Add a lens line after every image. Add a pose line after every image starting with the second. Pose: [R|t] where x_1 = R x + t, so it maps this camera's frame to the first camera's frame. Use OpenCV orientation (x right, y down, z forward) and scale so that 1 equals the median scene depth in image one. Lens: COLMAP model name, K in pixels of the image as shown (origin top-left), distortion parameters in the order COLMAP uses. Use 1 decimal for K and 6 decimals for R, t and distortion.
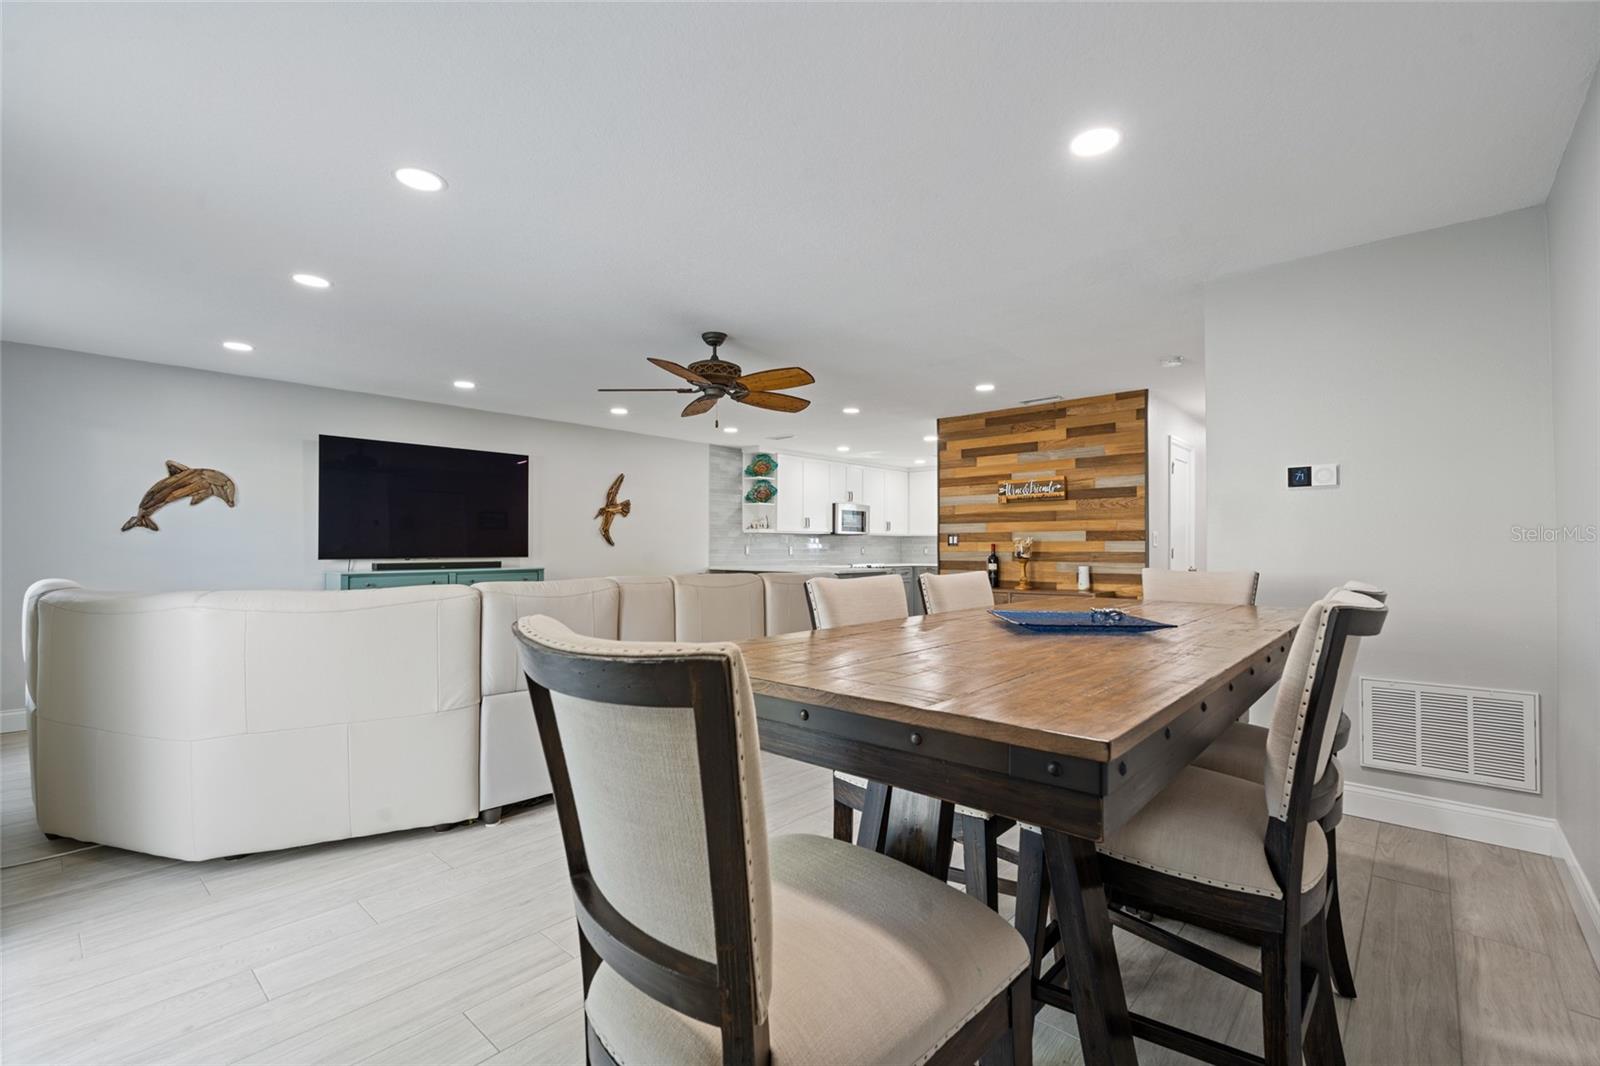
lens RADIAL K [[705.8, 0, 800.7], [0, 705.8, 537.9], [0, 0, 1]] dist [-0.008402, 0.000973]
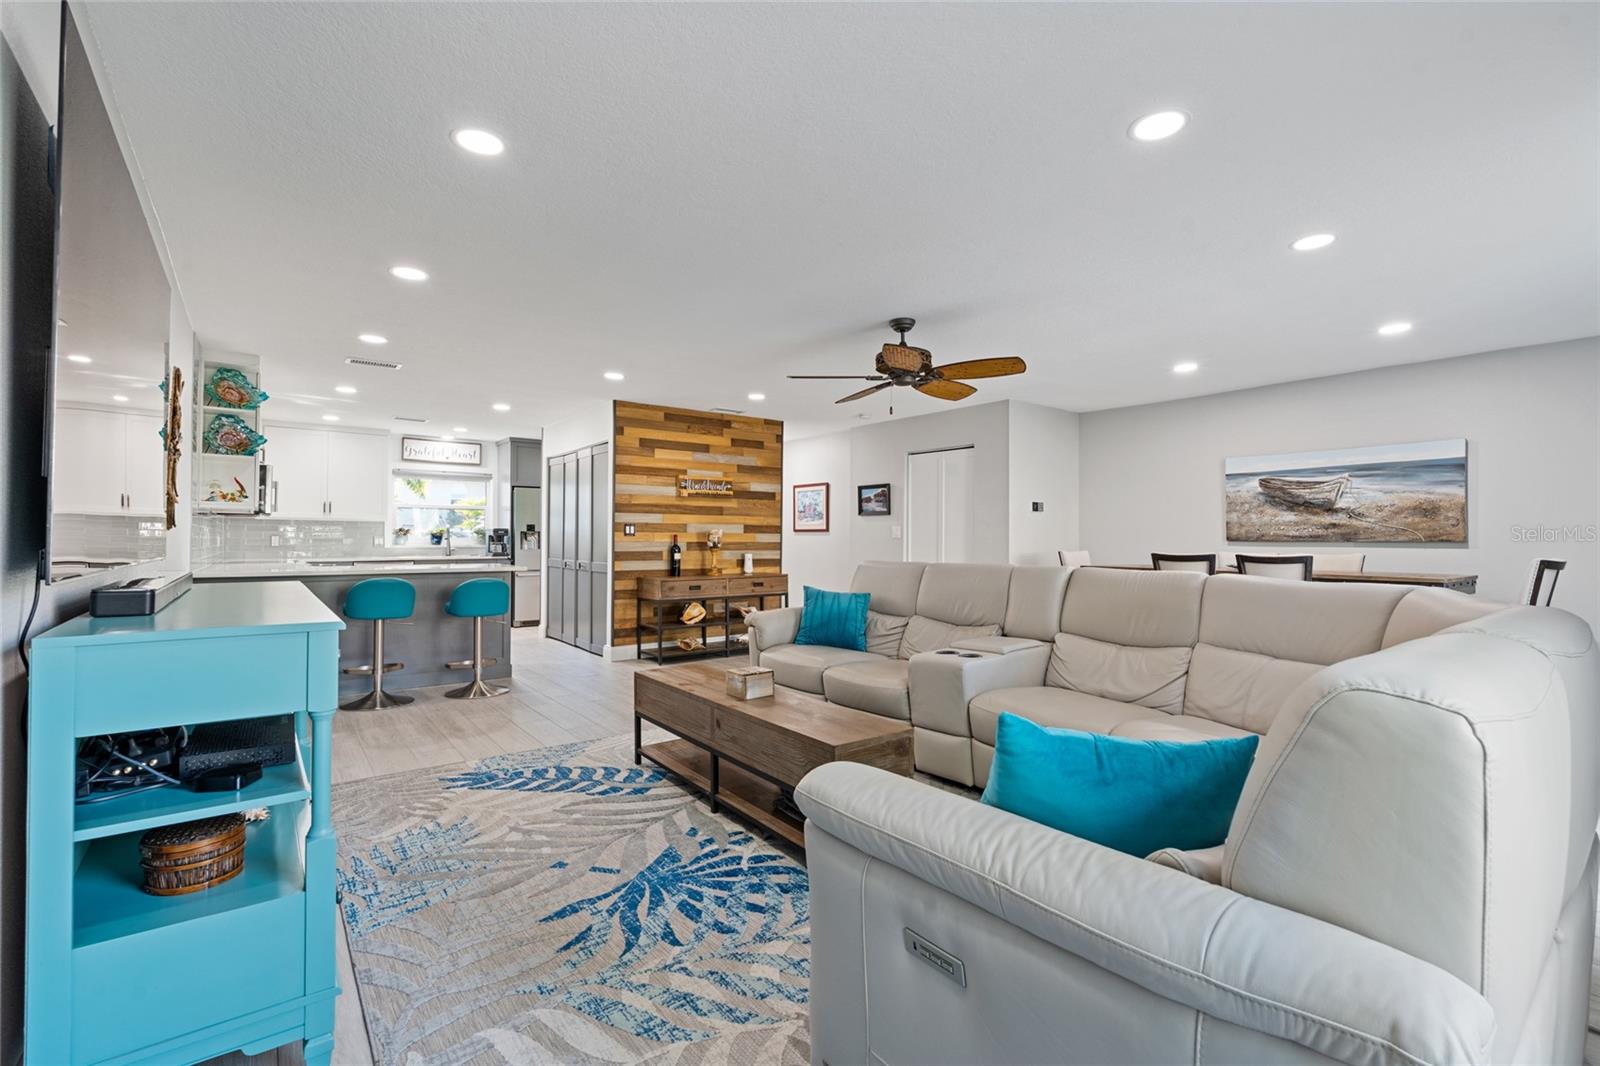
lens RADIAL K [[705.8, 0, 800.7], [0, 705.8, 537.9], [0, 0, 1]] dist [-0.008402, 0.000973]
pose [[0.189093, 0.003687, 0.981952, -0.728355], [-0.019266, 0.999814, -0.000044, 0.010113], [-0.981770, -0.018910, 0.189129, 0.622877]]
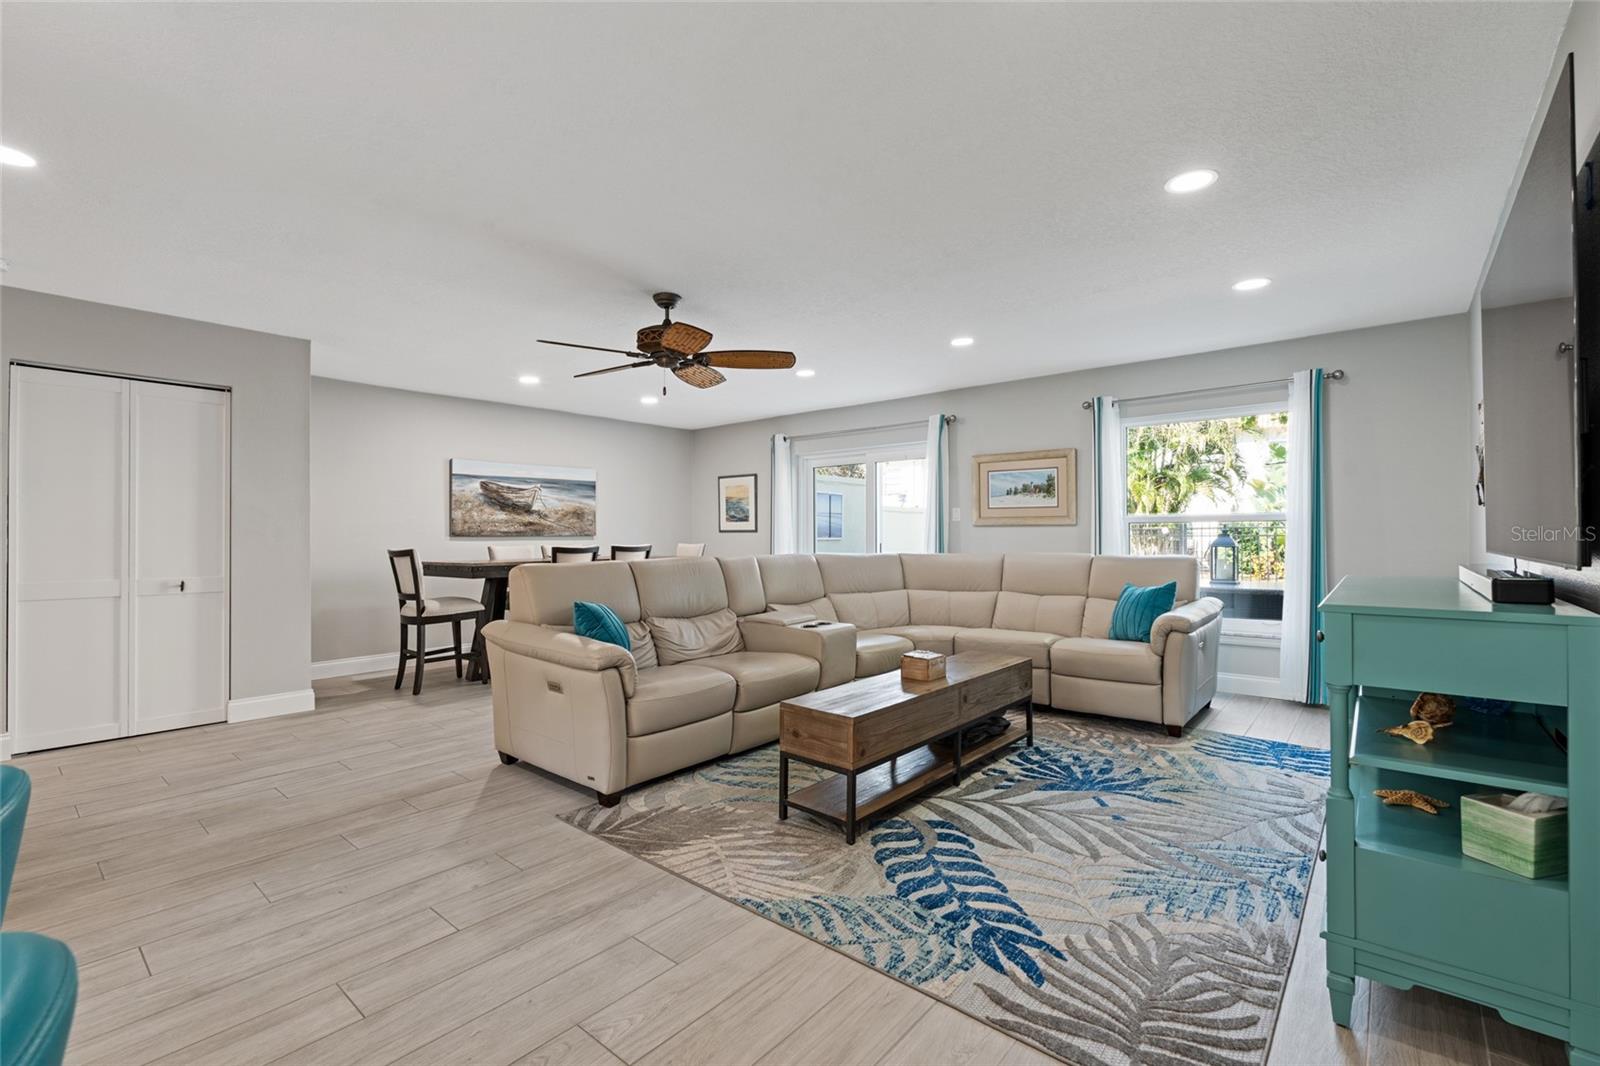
lens RADIAL K [[705.8, 0, 800.7], [0, 705.8, 537.9], [0, 0, 1]] dist [-0.008402, 0.000973]
pose [[-0.999641, 0.005719, -0.026166, -0.175571], [0.006021, 0.999916, -0.011482, 0.019845], [0.026098, -0.011635, -0.999592, 1.246971]]
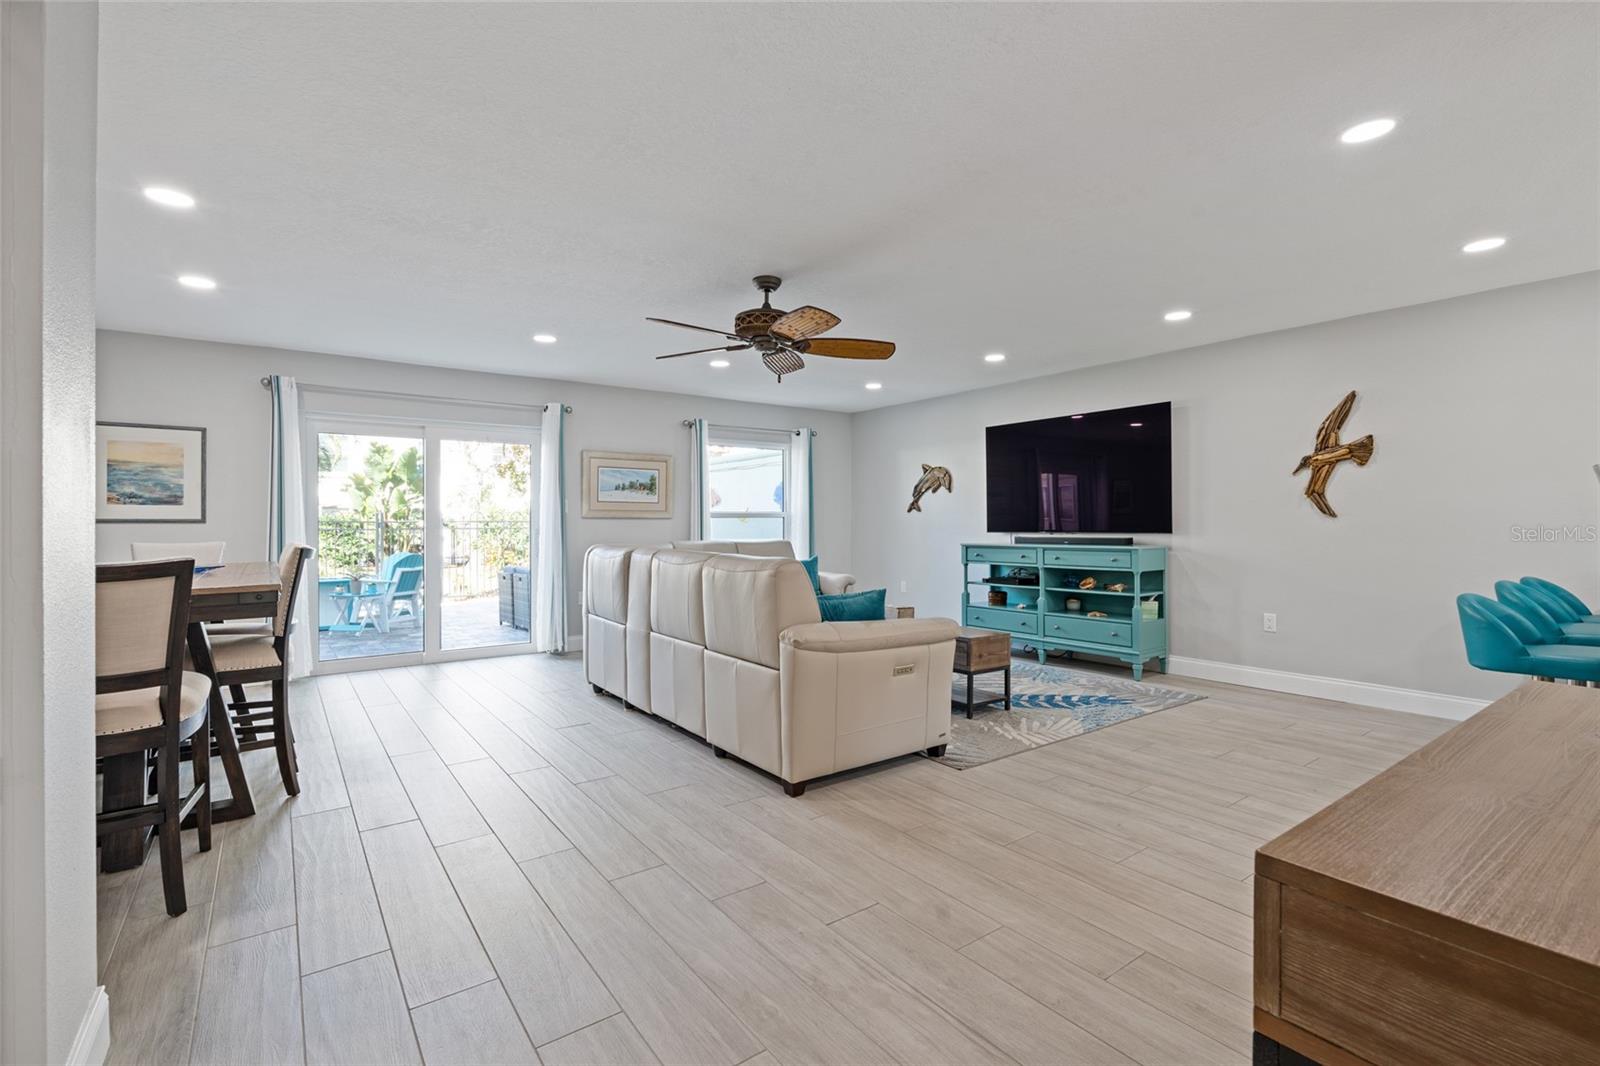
lens RADIAL K [[719.2, 0, 804.3], [0, 719.2, 523.5], [0, 0, 1]] dist [-0.001698, 0.000129]
pose [[-0.208692, 0.000789, -0.977981, 0.485580], [0.019698, 0.999800, -0.003397, 0.011441], [0.977783, -0.019973, -0.208666, 0.807560]]
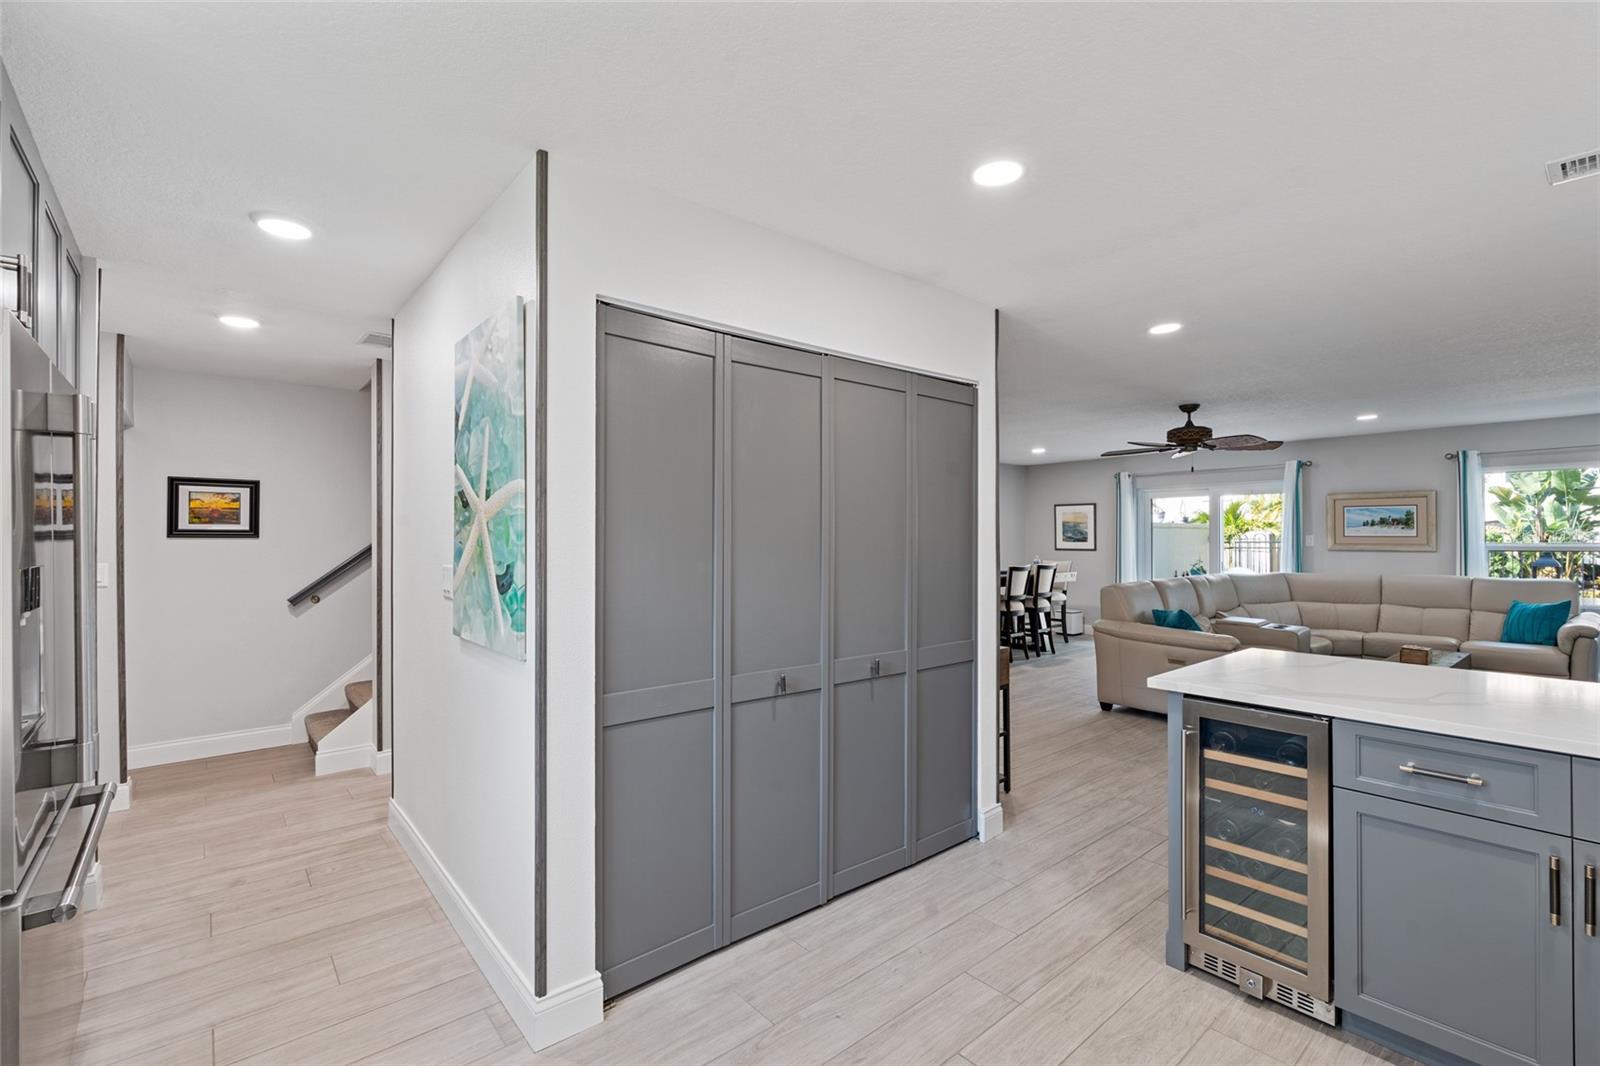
lens RADIAL K [[710.4, 0, 802.7], [0, 710.4, 529.5], [0, 0, 1]] dist [-0.003536, 0.000481]
pose [[-0.990479, 0.006138, 0.137526, 0.277534], [0.002529, 0.999648, -0.026401, -0.011455], [-0.137640, -0.025802, -0.990146, 1.600462]]
